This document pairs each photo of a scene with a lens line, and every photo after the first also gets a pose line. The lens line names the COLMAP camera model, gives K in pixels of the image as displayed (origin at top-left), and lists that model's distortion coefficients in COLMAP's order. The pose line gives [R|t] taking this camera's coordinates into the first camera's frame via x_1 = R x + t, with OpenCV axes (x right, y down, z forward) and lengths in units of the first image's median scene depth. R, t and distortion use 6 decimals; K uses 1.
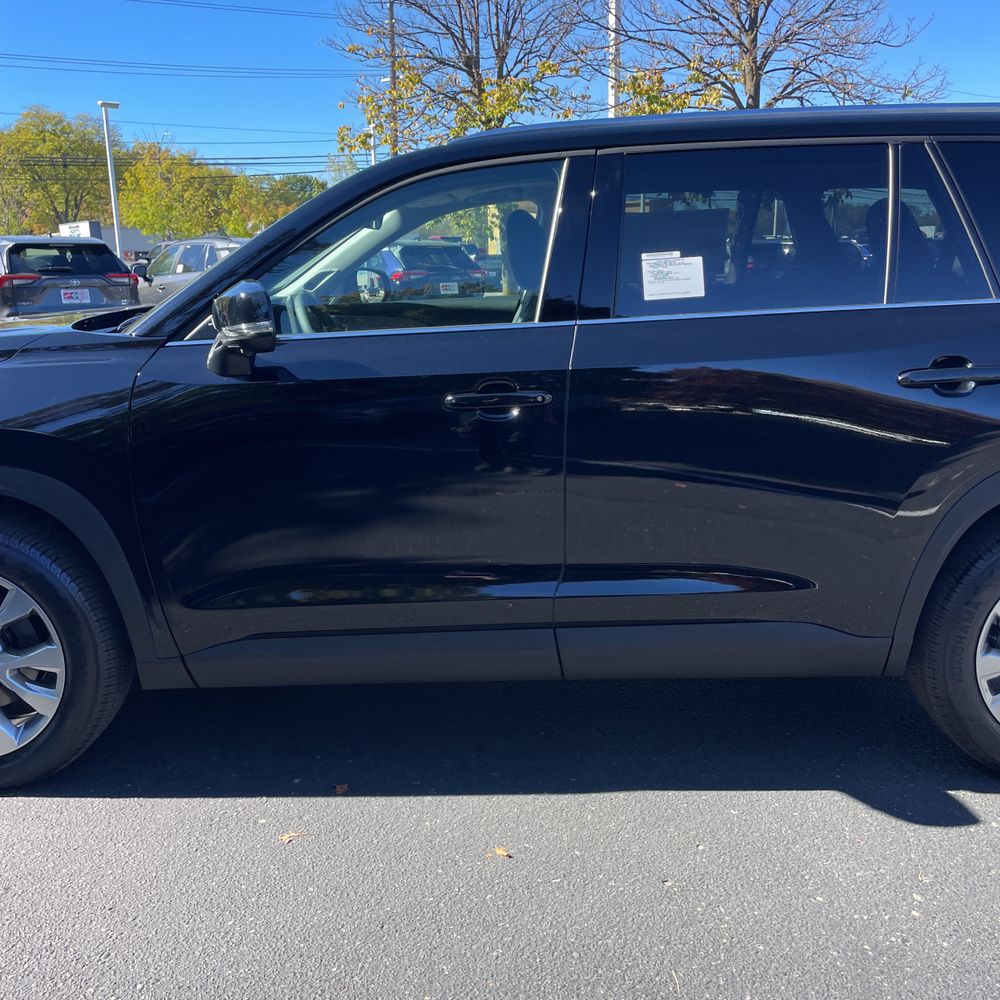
lens RADIAL K [[1040.0, 0, 480.2], [0, 1040.0, 513.6], [0, 0, 1]] dist [0.104021, -0.140219]
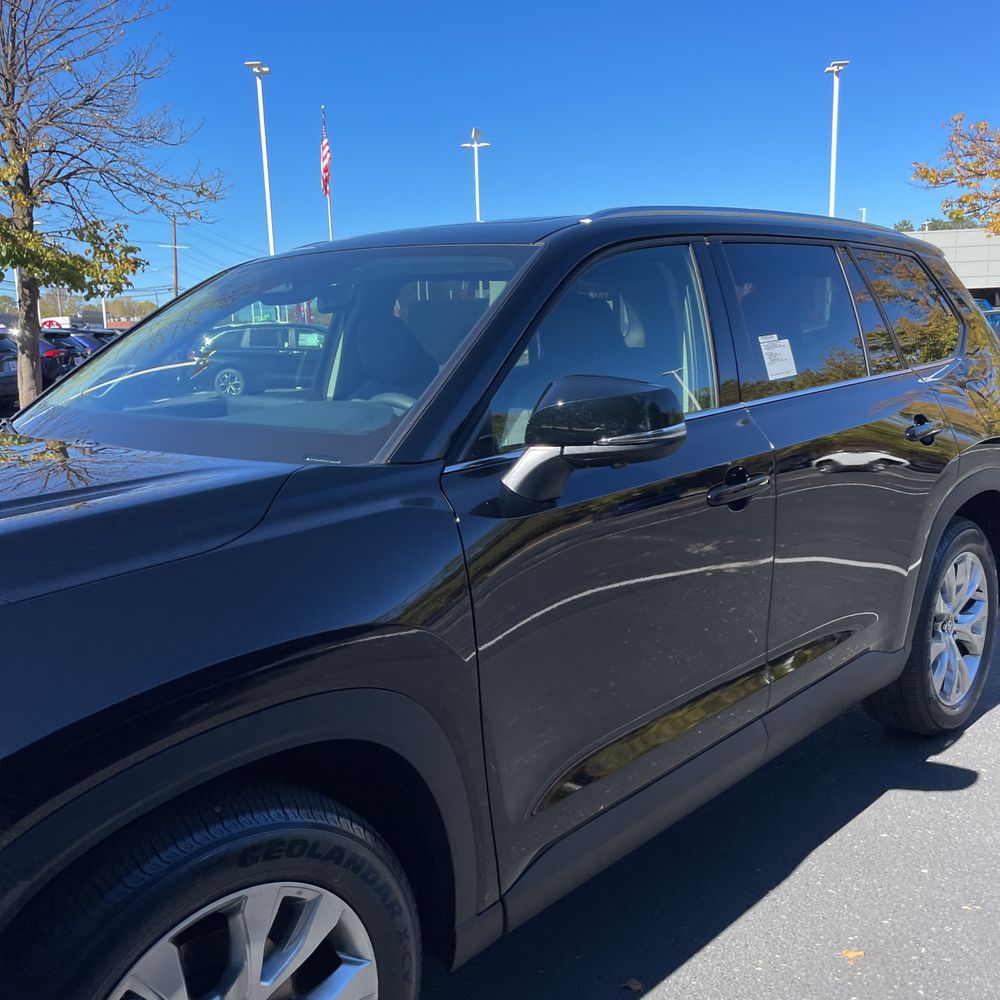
lens RADIAL K [[1040.0, 0, 480.2], [0, 1040.0, 513.6], [0, 0, 1]] dist [0.104021, -0.140219]
pose [[0.686264, -0.134886, 0.714736, -0.804220], [0.191015, 0.981585, 0.001841, -0.130108], [-0.701823, 0.135262, 0.699392, 0.486658]]
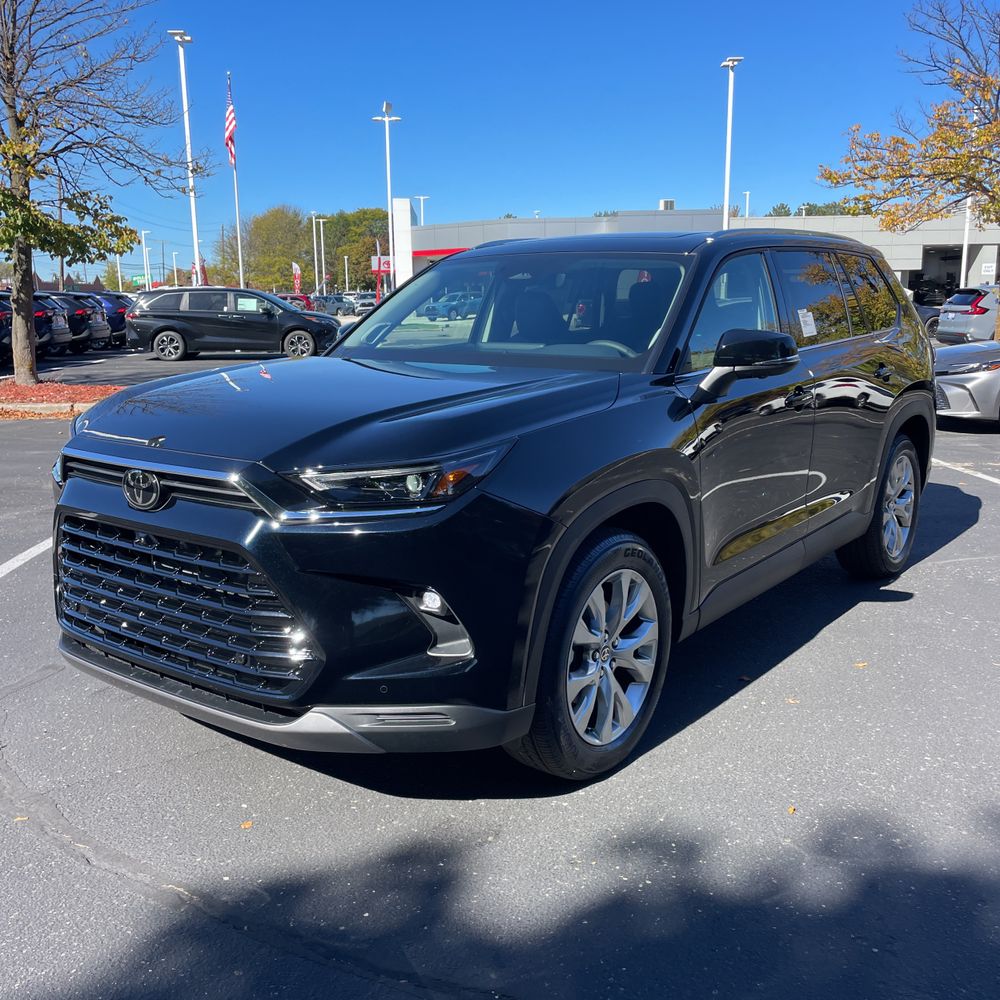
lens RADIAL K [[1025.8, 0, 490.6], [0, 1025.8, 504.9], [0, 0, 1]] dist [0.094691, -0.124990]
pose [[0.603703, -0.151603, 0.782661, -1.498753], [0.190242, 0.980785, 0.043237, -0.105792], [-0.774177, 0.122793, 0.620944, 0.383017]]
